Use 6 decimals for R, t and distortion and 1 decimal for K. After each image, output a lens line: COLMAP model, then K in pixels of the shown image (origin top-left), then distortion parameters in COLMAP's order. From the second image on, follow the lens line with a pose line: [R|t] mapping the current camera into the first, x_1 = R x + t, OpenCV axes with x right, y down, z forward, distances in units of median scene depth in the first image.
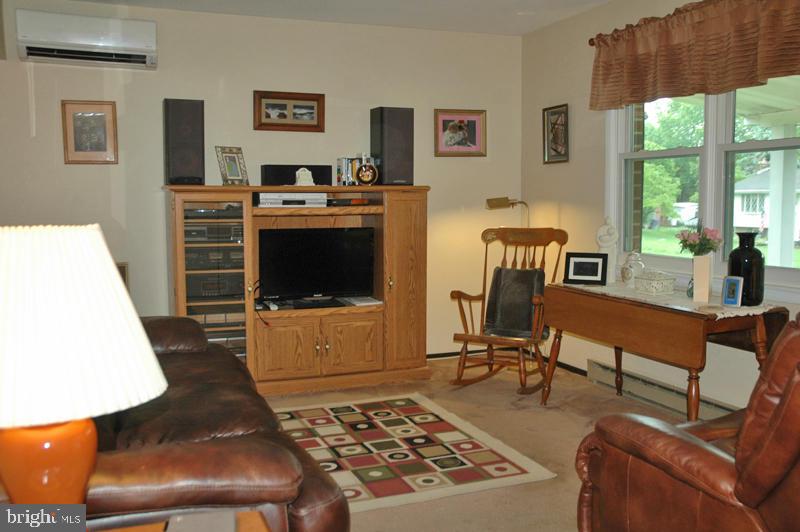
lens RADIAL K [[790.1, 0, 412.3], [0, 790.1, 266.3], [0, 0, 1]] dist [-0.084830, 0.203211]
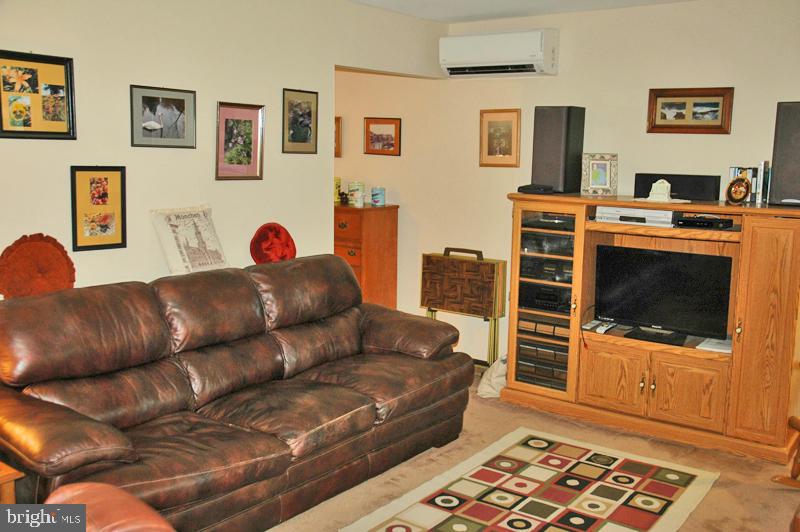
lens RADIAL K [[790.1, 0, 412.3], [0, 790.1, 266.3], [0, 0, 1]] dist [-0.084830, 0.203211]
pose [[0.517512, 0.140757, -0.844019, 0.472002], [-0.093784, 0.989765, 0.107559, -0.099132], [0.850521, 0.023492, 0.525416, 0.317661]]
